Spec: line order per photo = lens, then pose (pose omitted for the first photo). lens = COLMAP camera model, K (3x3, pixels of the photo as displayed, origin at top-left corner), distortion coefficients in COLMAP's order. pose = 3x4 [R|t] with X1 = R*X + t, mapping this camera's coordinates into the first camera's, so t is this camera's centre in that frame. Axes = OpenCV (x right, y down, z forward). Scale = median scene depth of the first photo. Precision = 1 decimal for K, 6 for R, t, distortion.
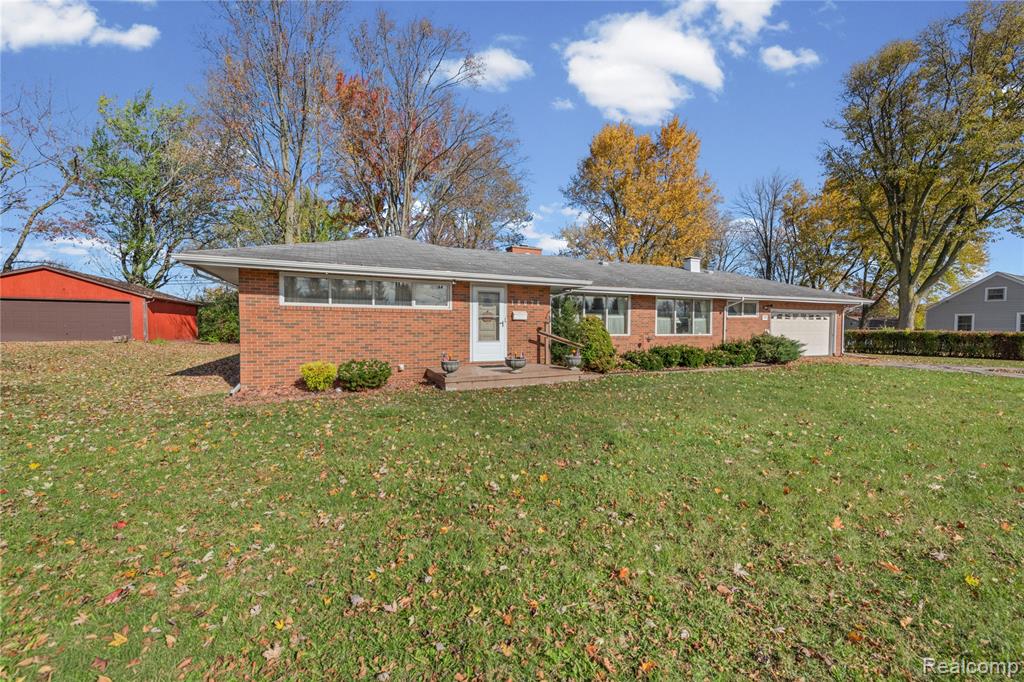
lens RADIAL K [[417.1, 0, 512.1], [0, 417.1, 328.8], [0, 0, 1]] dist [0.008500, -0.000057]
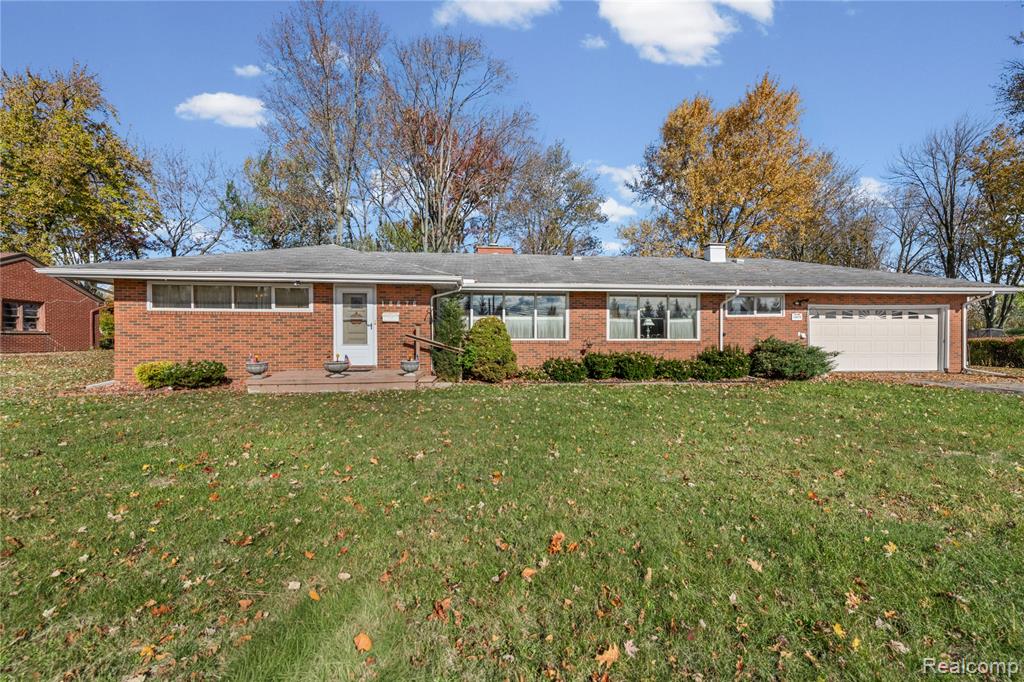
lens RADIAL K [[399.1, 0, 494.1], [0, 399.1, 338.7], [0, 0, 1]] dist [0.009756, 0.000088]
pose [[0.939486, 0.001754, -0.342584, 0.514827], [0.000737, 0.999974, 0.007139, 0.009262], [0.342587, -0.006960, 0.939460, 0.227682]]
